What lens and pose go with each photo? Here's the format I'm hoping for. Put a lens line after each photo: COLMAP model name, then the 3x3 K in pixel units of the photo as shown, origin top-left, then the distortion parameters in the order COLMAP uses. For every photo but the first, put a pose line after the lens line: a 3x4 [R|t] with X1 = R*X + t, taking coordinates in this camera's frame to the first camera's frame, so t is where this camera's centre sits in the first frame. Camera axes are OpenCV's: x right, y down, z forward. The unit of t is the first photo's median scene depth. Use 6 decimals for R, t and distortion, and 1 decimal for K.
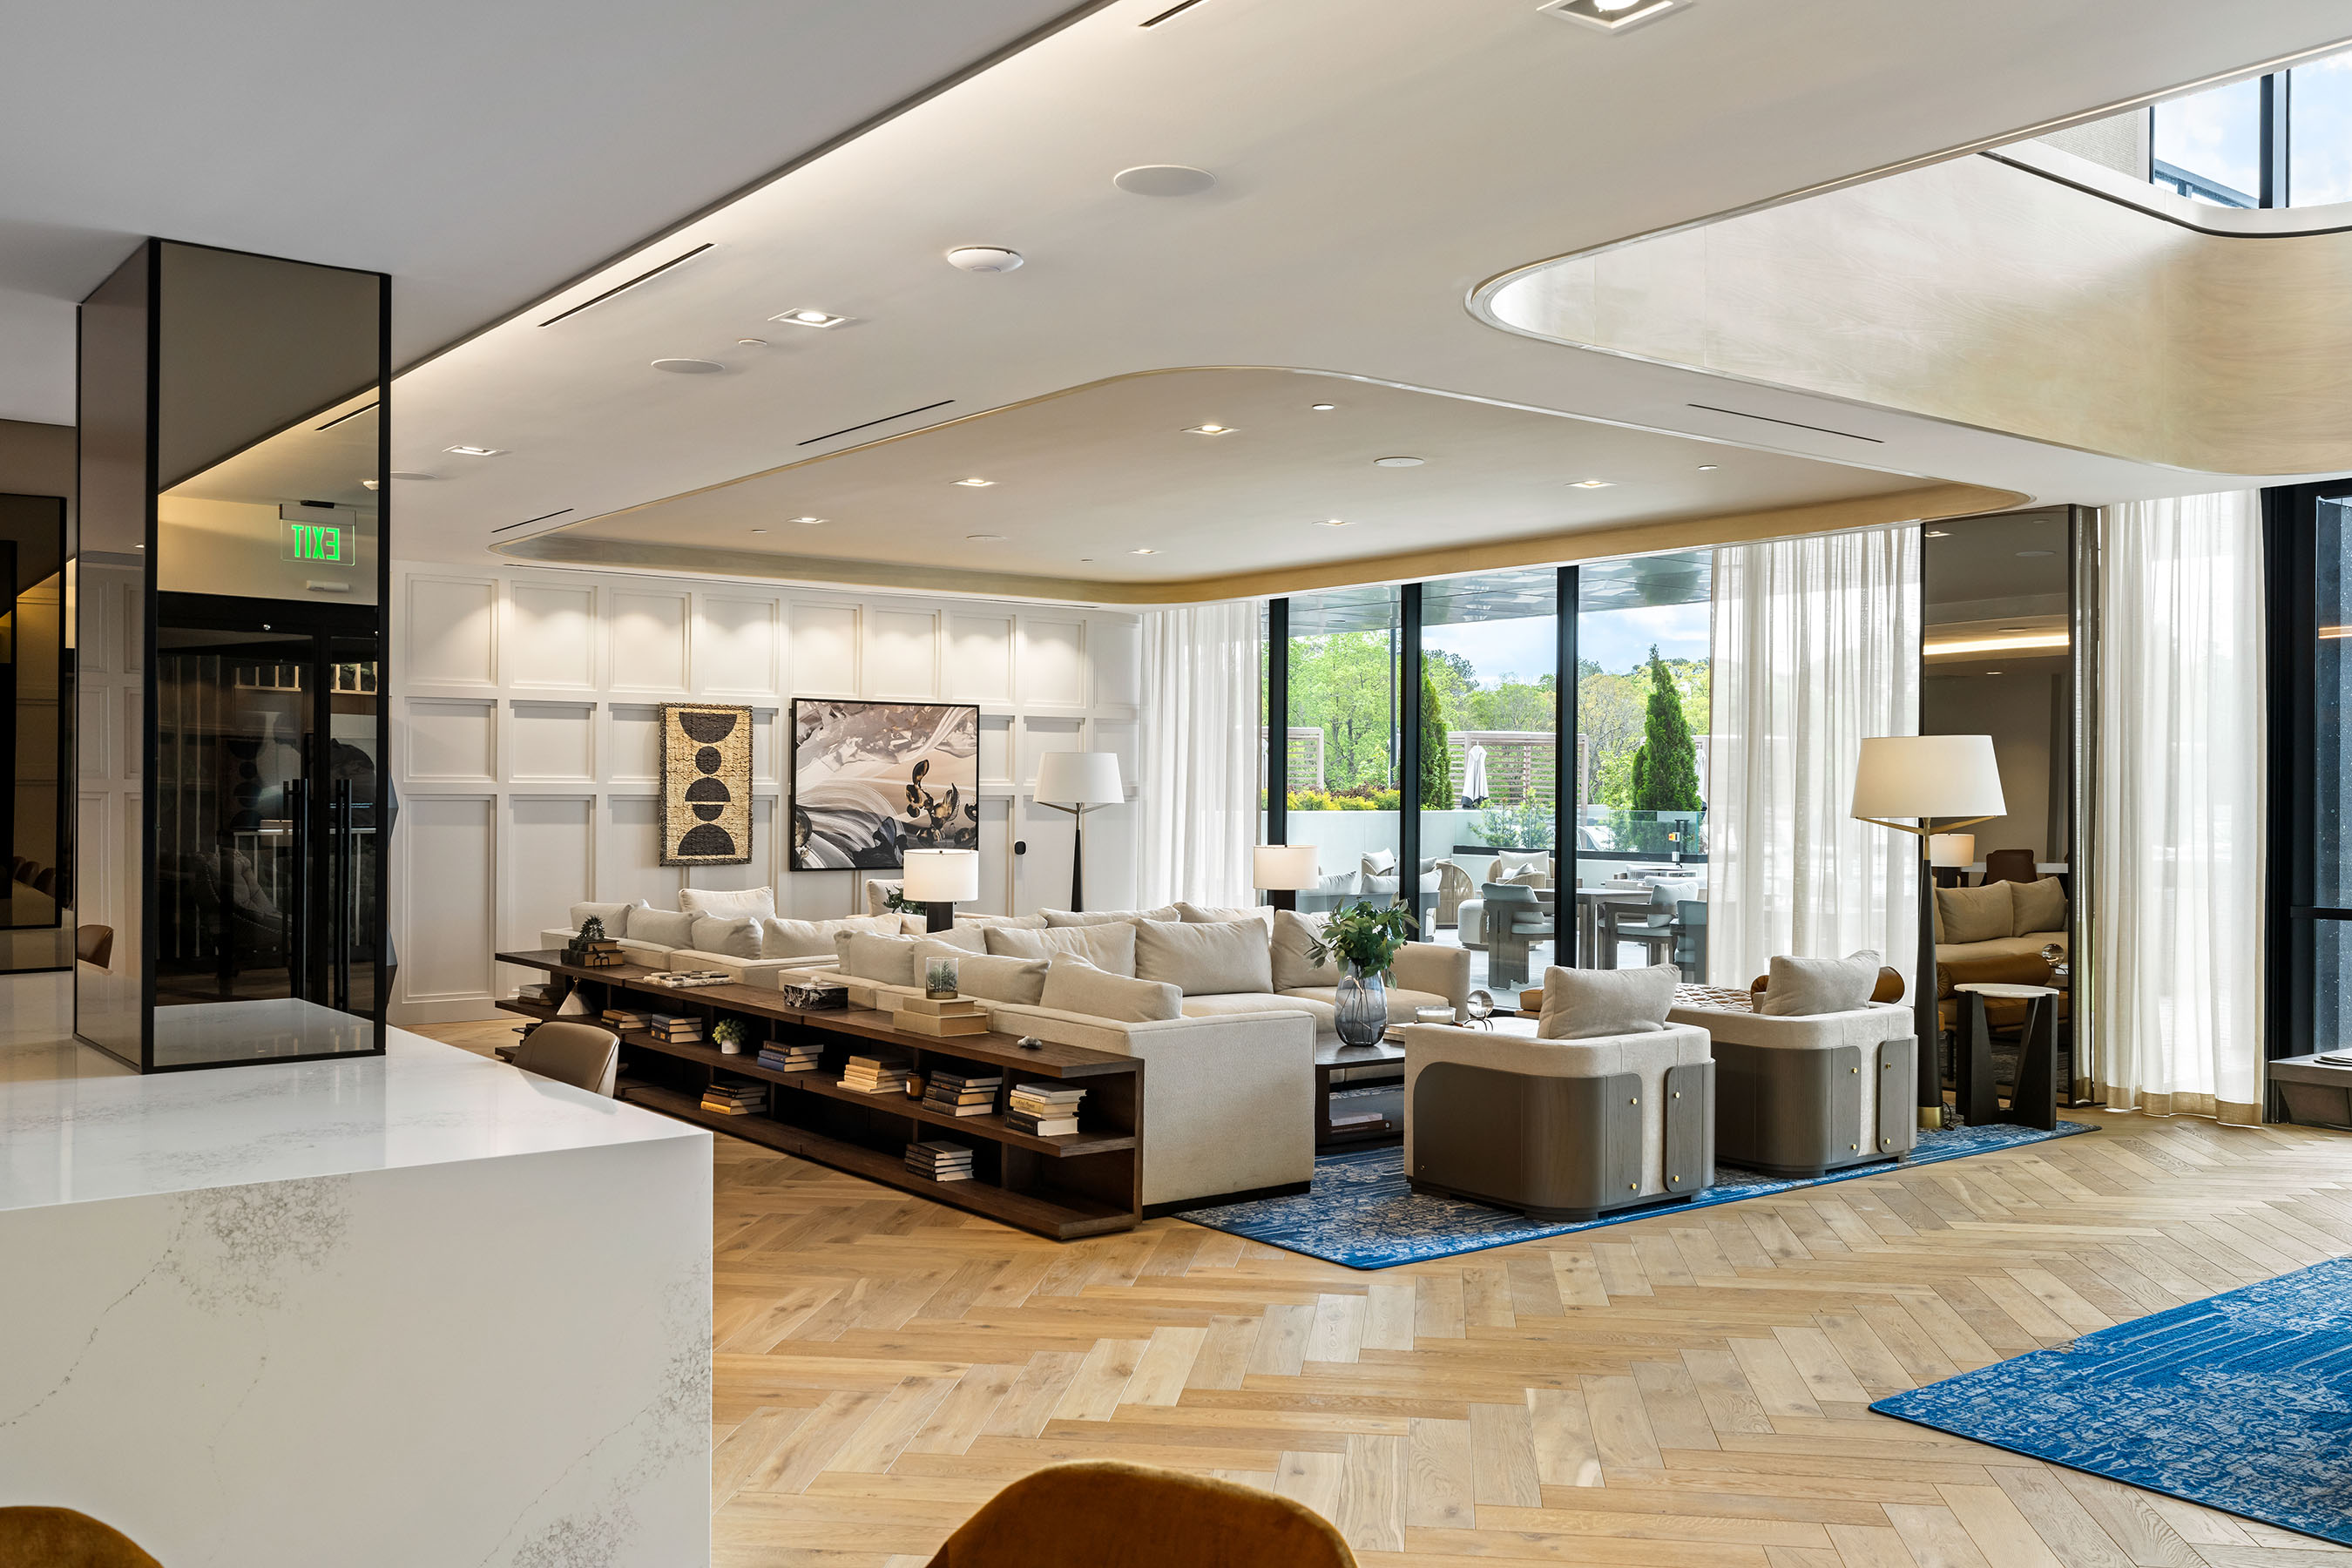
lens RADIAL K [[2010.2, 0, 1176.0], [0, 2010.2, 784.0], [0, 0, 1]] dist [0.006587, 0.003909]
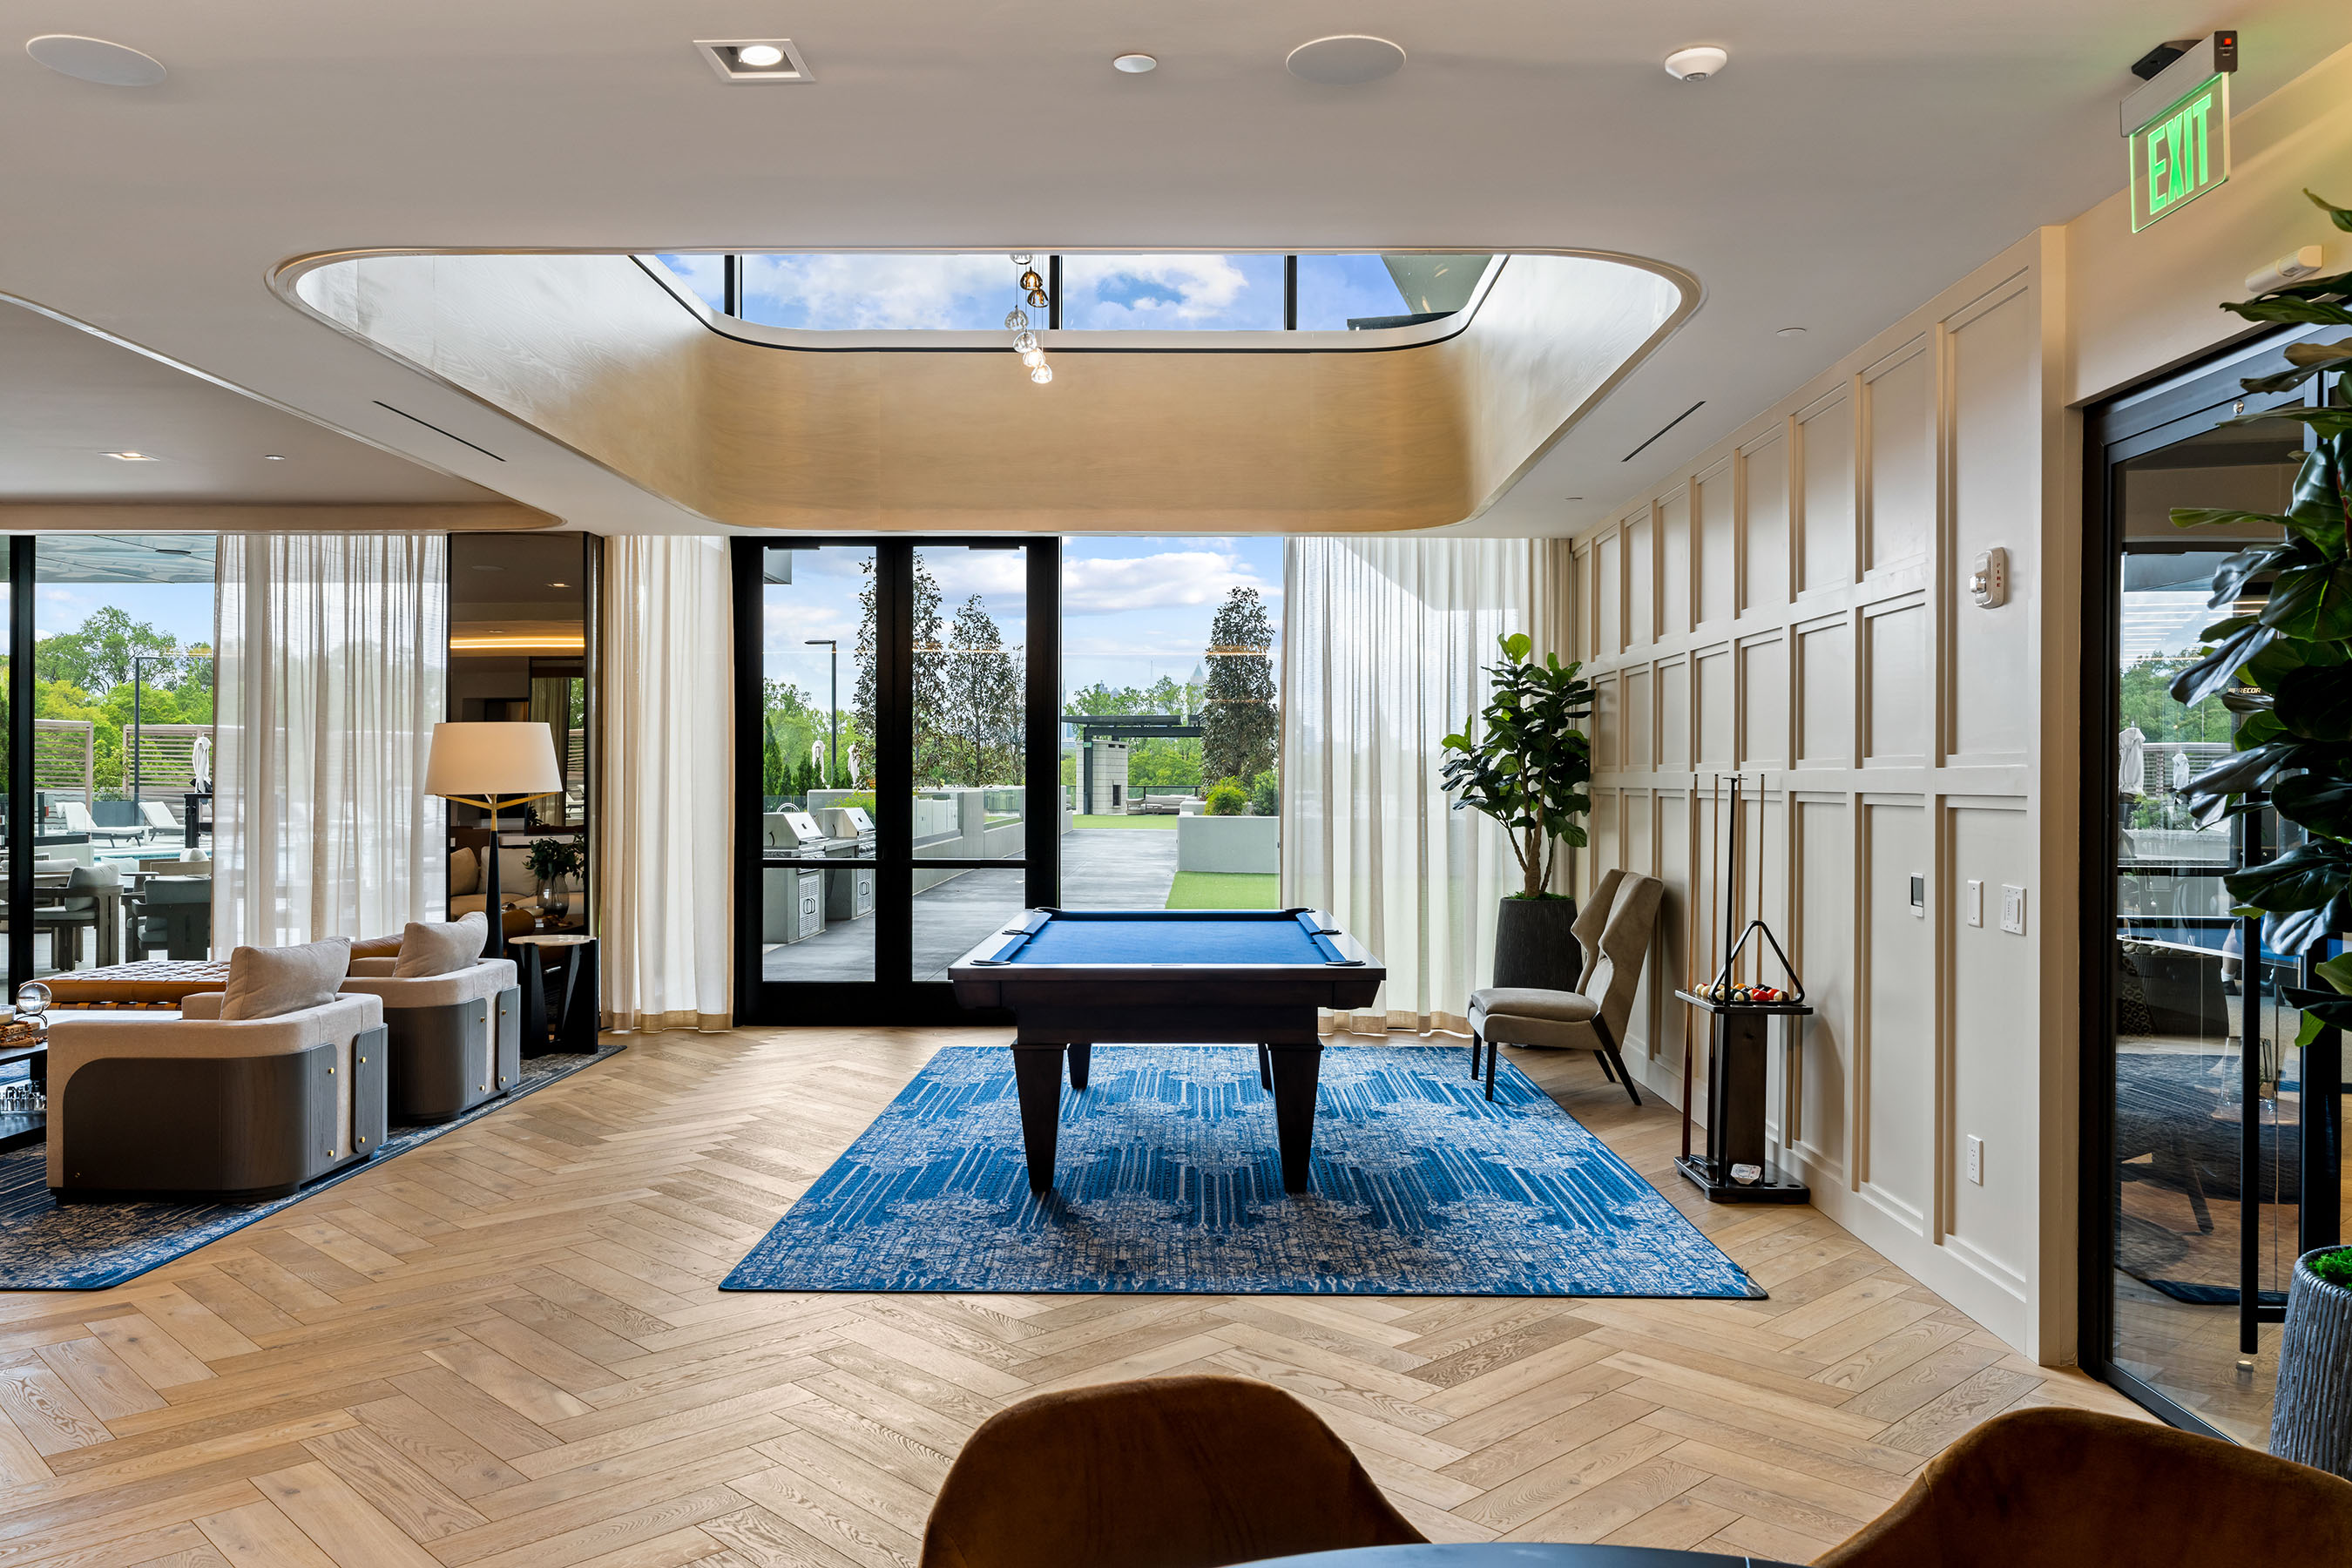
lens RADIAL K [[1735.6, 0, 1176.0], [0, 1735.6, 784.0], [0, 0, 1]] dist [0.003669, 0.000929]
pose [[0.620560, -0.006096, 0.784135, -0.196638], [-0.001222, 0.999961, 0.008740, 0.002562], [-0.784158, -0.006382, 0.620528, 0.108165]]
